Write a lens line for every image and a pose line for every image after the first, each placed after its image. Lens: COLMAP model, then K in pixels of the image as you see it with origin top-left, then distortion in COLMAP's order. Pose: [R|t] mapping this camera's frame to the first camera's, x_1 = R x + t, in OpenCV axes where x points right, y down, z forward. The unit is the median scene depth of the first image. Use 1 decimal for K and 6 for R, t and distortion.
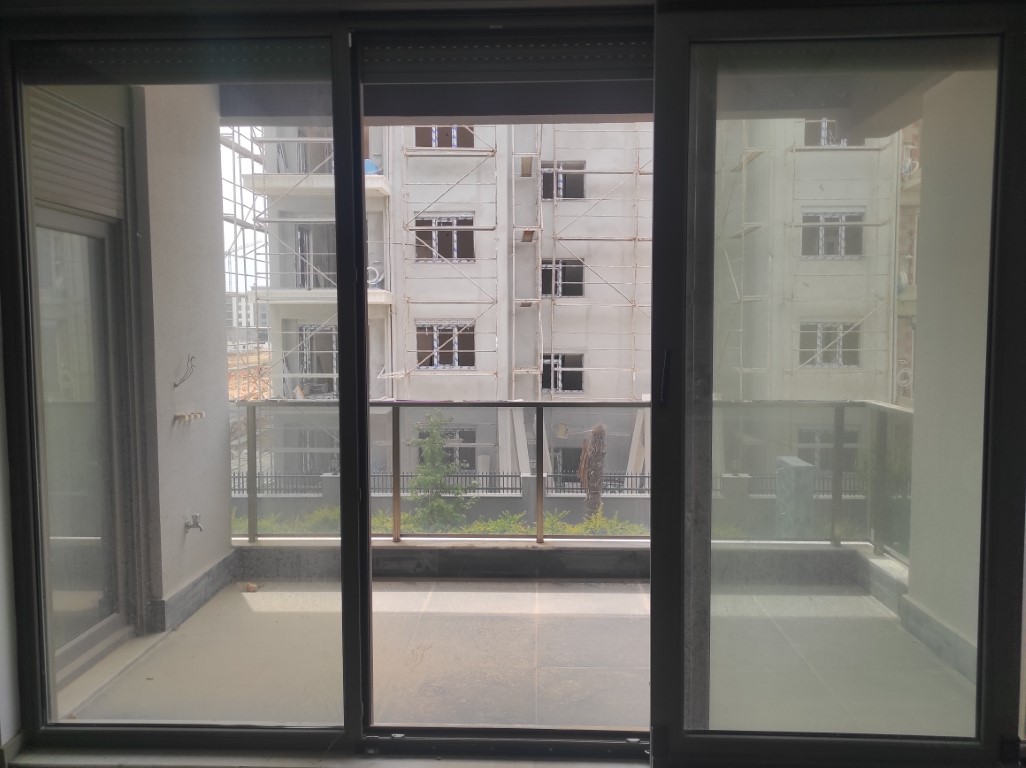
lens RADIAL K [[759.1, 0, 512.8], [0, 759.1, 377.0], [0, 0, 1]] dist [0.038129, -0.023498]
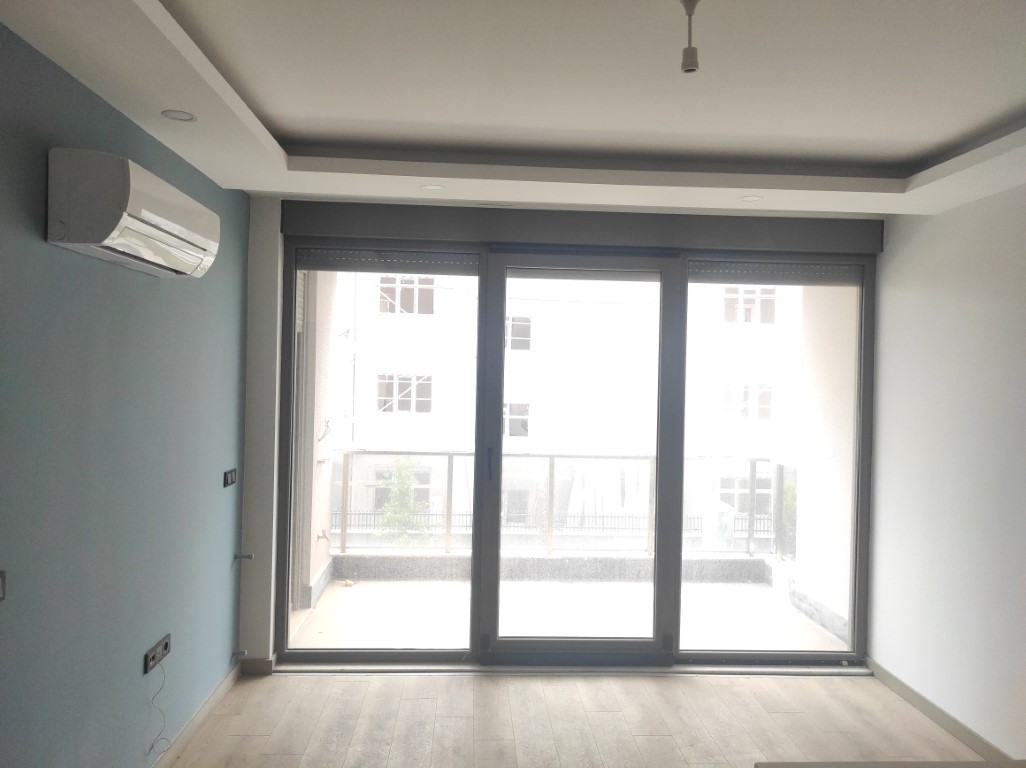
lens RADIAL K [[759.1, 0, 512.9], [0, 759.1, 380.9], [0, 0, 1]] dist [0.038129, -0.023498]
pose [[0.995146, 0.027529, 0.094481, -0.048202], [-0.022663, 0.998380, -0.052187, -0.007935], [-0.095765, 0.049793, 0.994158, -0.114892]]
